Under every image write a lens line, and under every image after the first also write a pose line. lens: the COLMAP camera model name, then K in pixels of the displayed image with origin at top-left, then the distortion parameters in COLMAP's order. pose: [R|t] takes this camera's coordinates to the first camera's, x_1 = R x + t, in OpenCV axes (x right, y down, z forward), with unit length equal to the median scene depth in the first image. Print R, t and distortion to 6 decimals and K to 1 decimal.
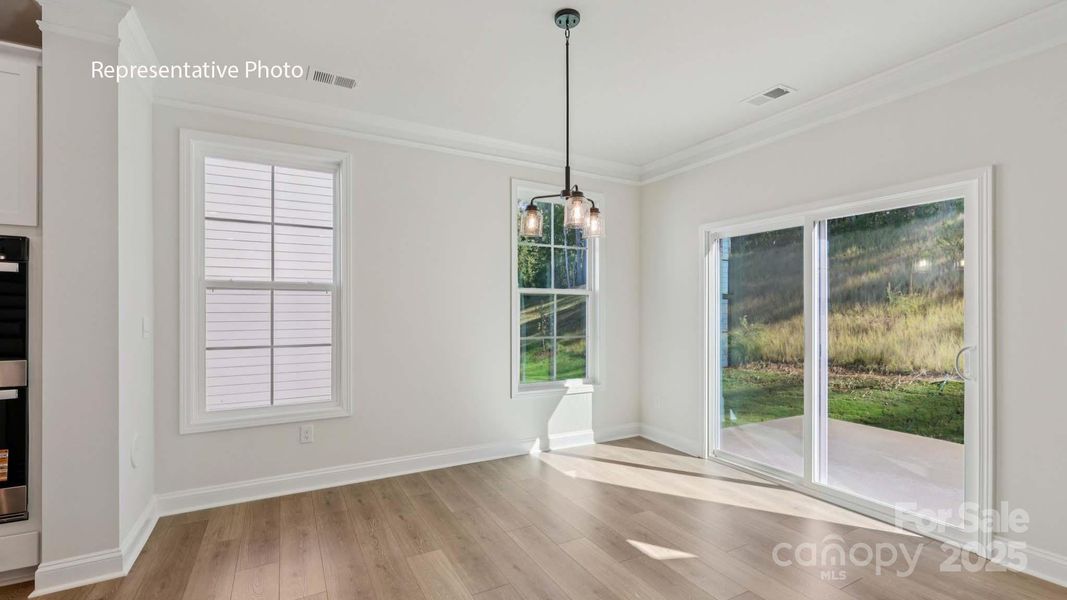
lens RADIAL K [[457.3, 0, 529.9], [0, 457.3, 306.0], [0, 0, 1]] dist [-0.007373, -0.001218]
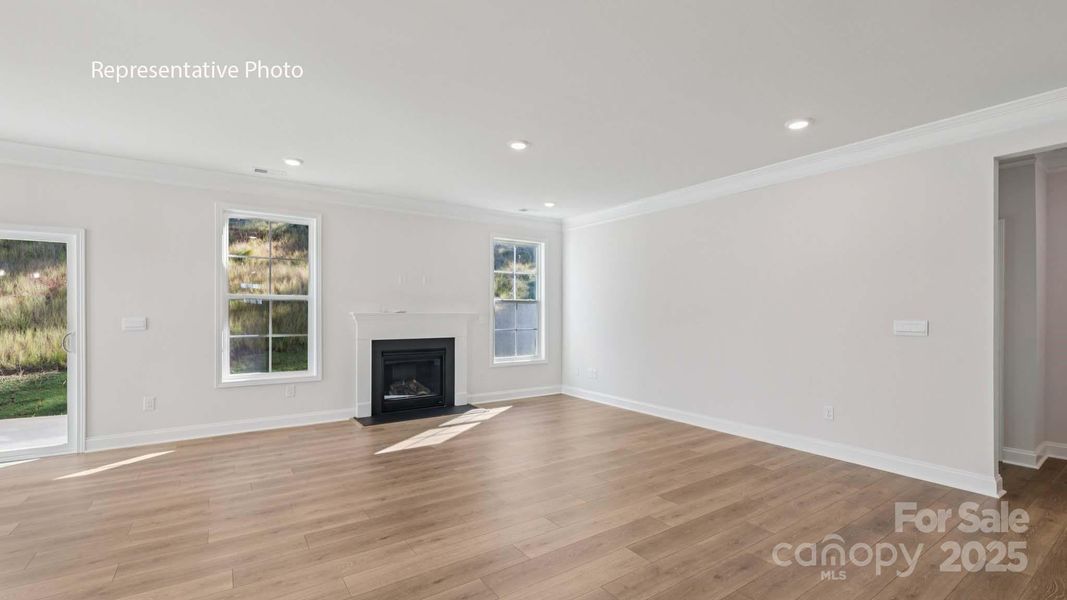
lens RADIAL K [[457.3, 0, 535.1], [0, 457.3, 311.2], [0, 0, 1]] dist [-0.007373, -0.001218]
pose [[-0.113262, 0.000387, 0.993565, -0.527308], [-0.007421, 0.999972, -0.001235, 0.000458], [-0.993537, -0.007513, -0.113256, -0.309823]]
